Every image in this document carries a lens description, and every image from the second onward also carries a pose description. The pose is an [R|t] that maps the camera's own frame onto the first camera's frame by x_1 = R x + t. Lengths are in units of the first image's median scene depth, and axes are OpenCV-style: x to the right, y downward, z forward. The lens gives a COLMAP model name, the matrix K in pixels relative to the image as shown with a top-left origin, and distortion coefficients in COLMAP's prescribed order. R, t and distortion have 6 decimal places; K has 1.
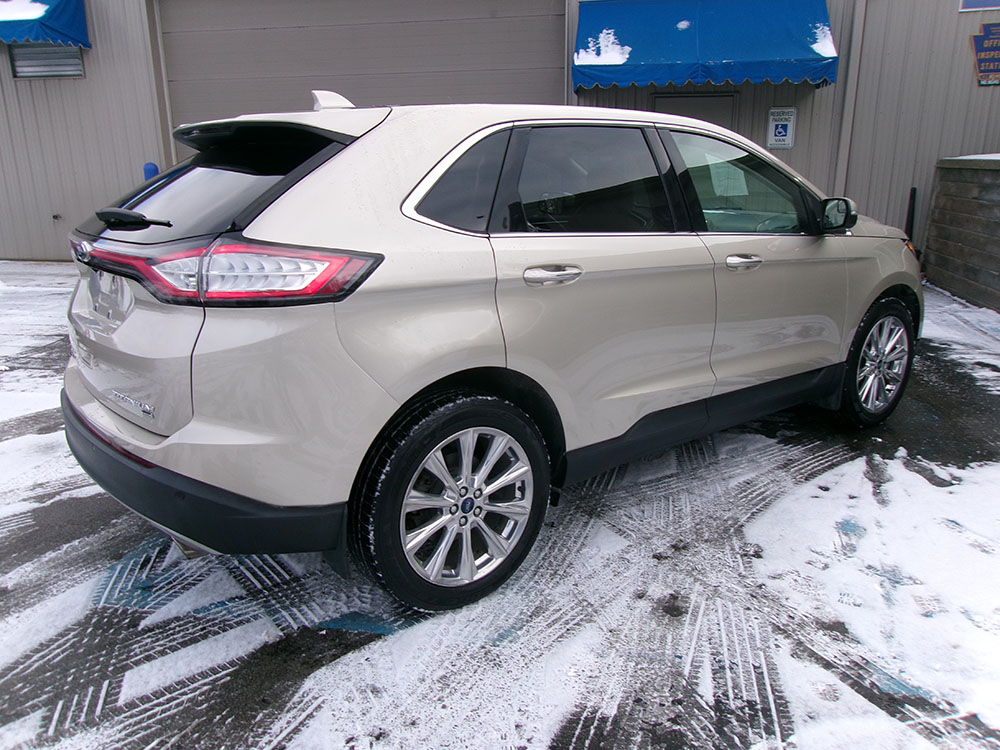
lens RADIAL K [[767.3, 0, 495.7], [0, 767.3, 378.1], [0, 0, 1]] dist [-0.033239, 0.055663]
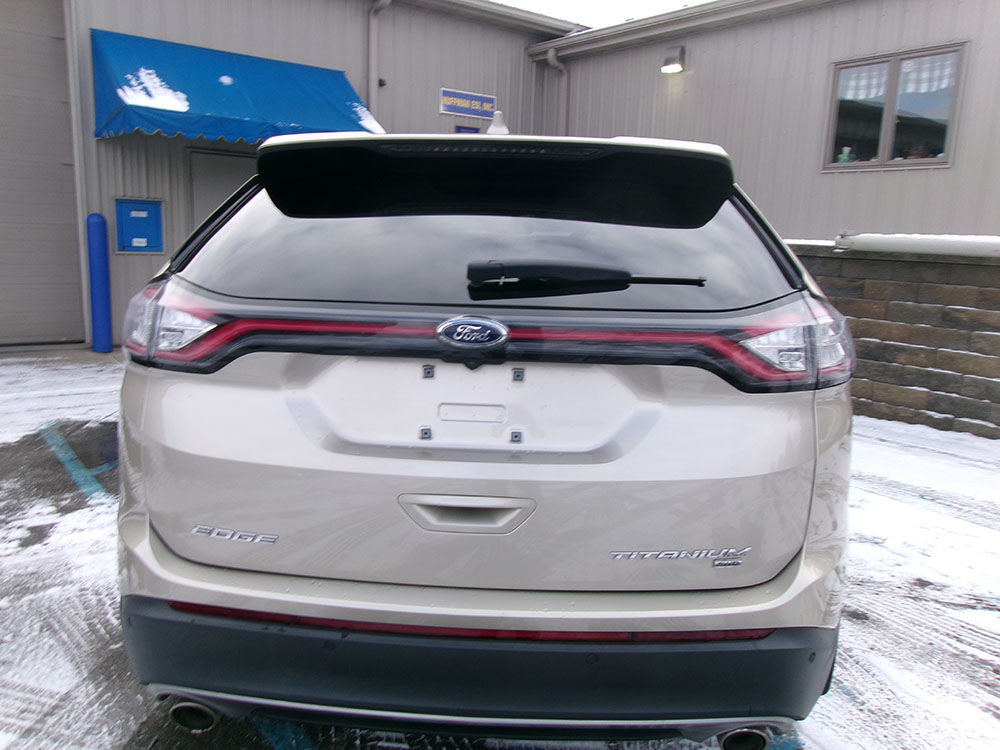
lens RADIAL K [[767.3, 0, 495.7], [0, 767.3, 378.1], [0, 0, 1]] dist [-0.033239, 0.055663]
pose [[0.659453, -0.104228, 0.744485, -0.811473], [0.166273, 0.986036, -0.009237, -0.106336], [-0.733127, 0.129879, 0.667575, 0.518389]]
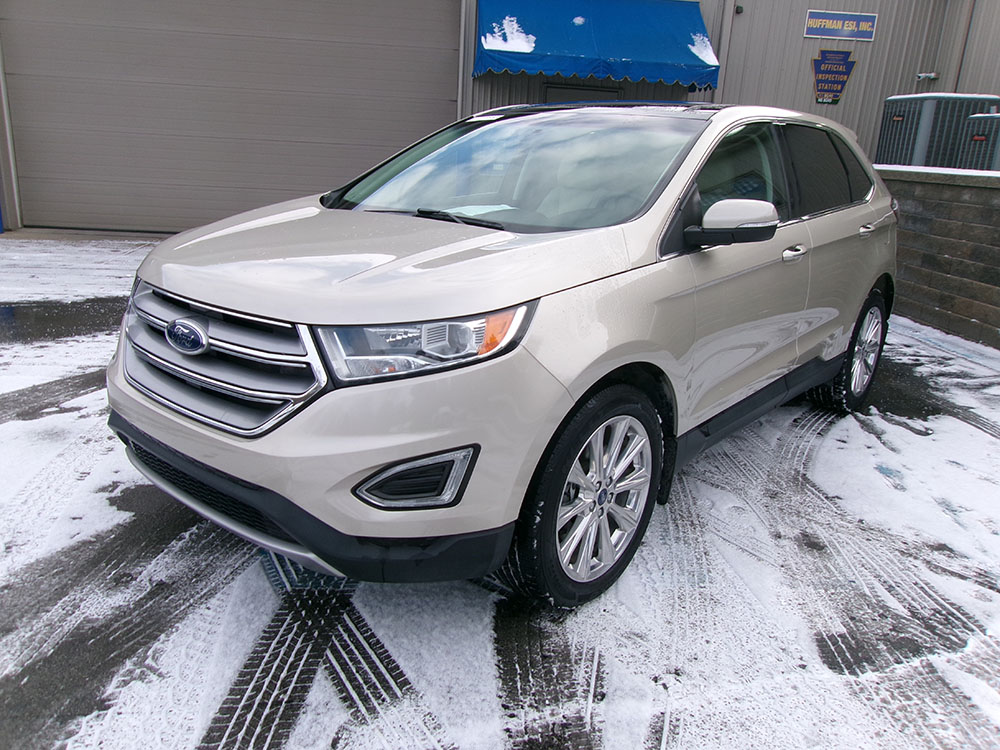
lens RADIAL K [[761.7, 0, 500.0], [0, 761.7, 375.0], [0, 0, 1]] dist [0.002761, 0.007706]
pose [[0.960931, -0.016068, 0.276320, -0.467578], [0.011268, 0.999757, 0.018950, 0.018060], [-0.276557, -0.015096, 0.960879, 0.029849]]
